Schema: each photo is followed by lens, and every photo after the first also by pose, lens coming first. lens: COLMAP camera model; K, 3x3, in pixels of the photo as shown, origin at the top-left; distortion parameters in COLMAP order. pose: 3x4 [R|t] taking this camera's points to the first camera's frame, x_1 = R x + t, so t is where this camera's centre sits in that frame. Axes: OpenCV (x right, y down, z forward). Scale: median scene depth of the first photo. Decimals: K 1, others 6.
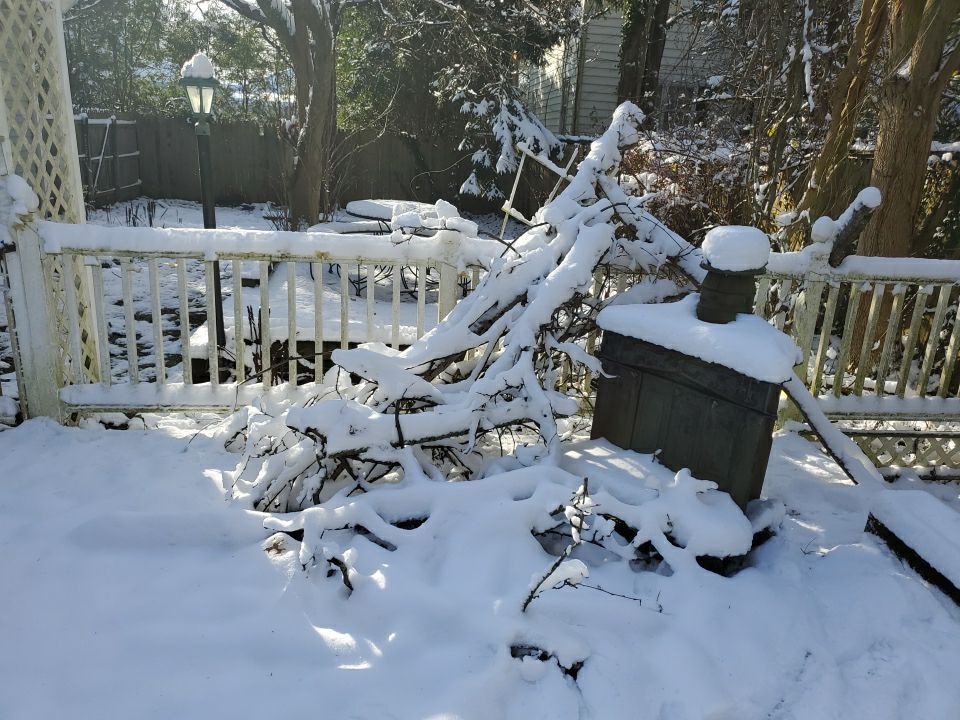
lens RADIAL K [[740.5, 0, 475.2], [0, 740.5, 365.3], [0, 0, 1]] dist [0.021717, -0.017240]
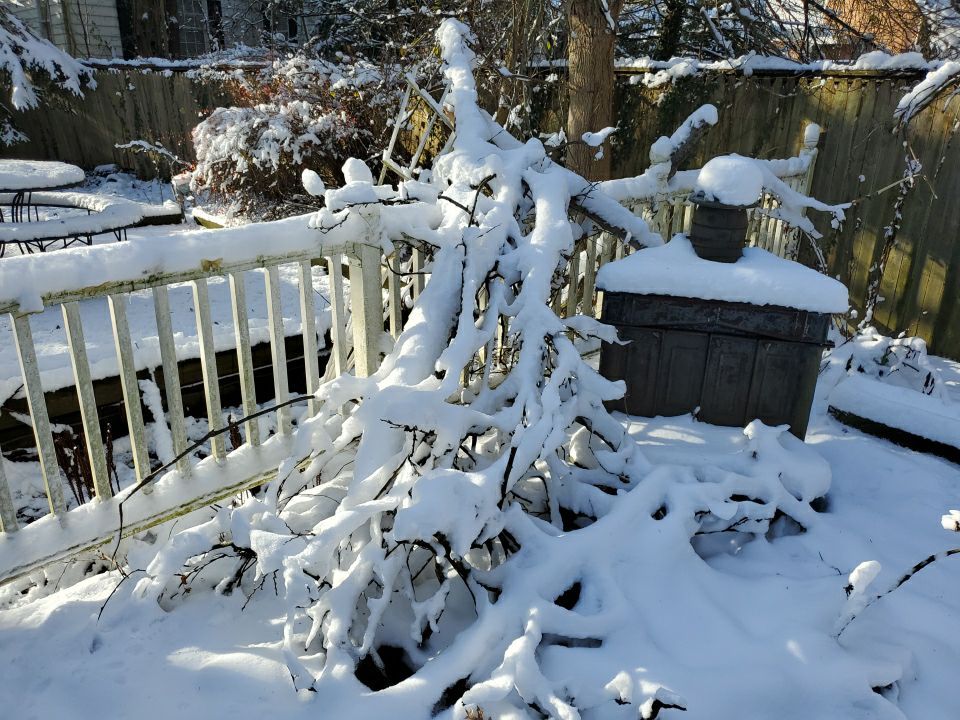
lens RADIAL K [[740.5, 0, 481.1], [0, 740.5, 359.5], [0, 0, 1]] dist [0.021717, -0.017240]
pose [[0.794202, -0.253246, 0.552368, -0.454052], [0.202405, 0.967357, 0.152487, -0.137320], [-0.572954, -0.009304, 0.819535, 0.383254]]
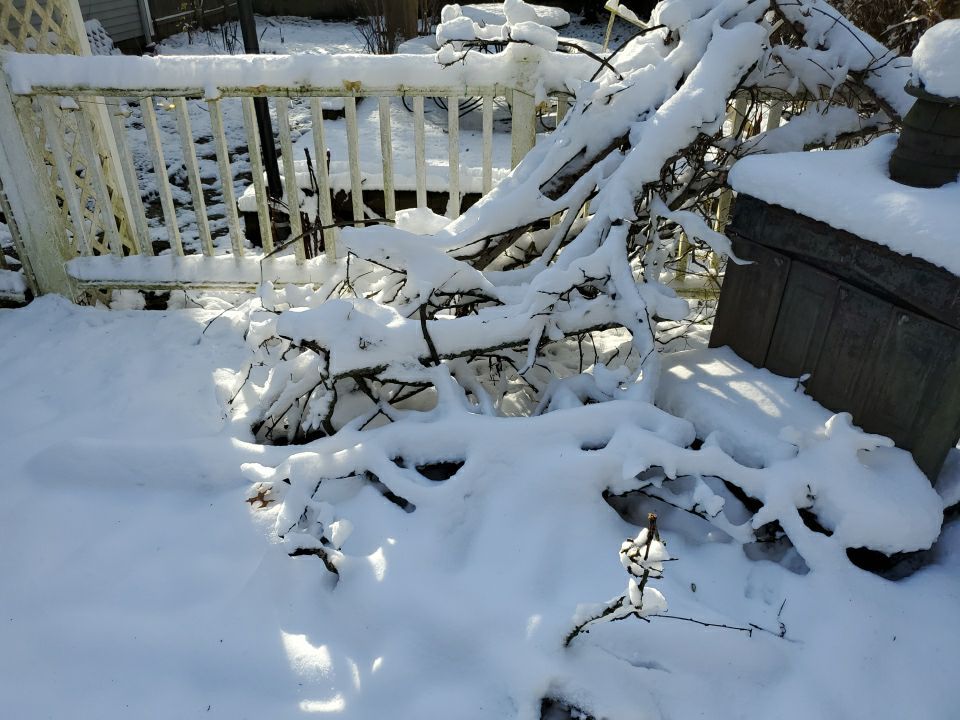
lens RADIAL K [[740.5, 0, 478.0], [0, 740.5, 360.9], [0, 0, 1]] dist [0.021717, -0.017240]
pose [[0.983176, 0.035585, -0.179163, 0.069941], [0.005921, 0.974117, 0.225968, -0.054055], [0.182566, -0.223227, 0.957517, 0.280091]]
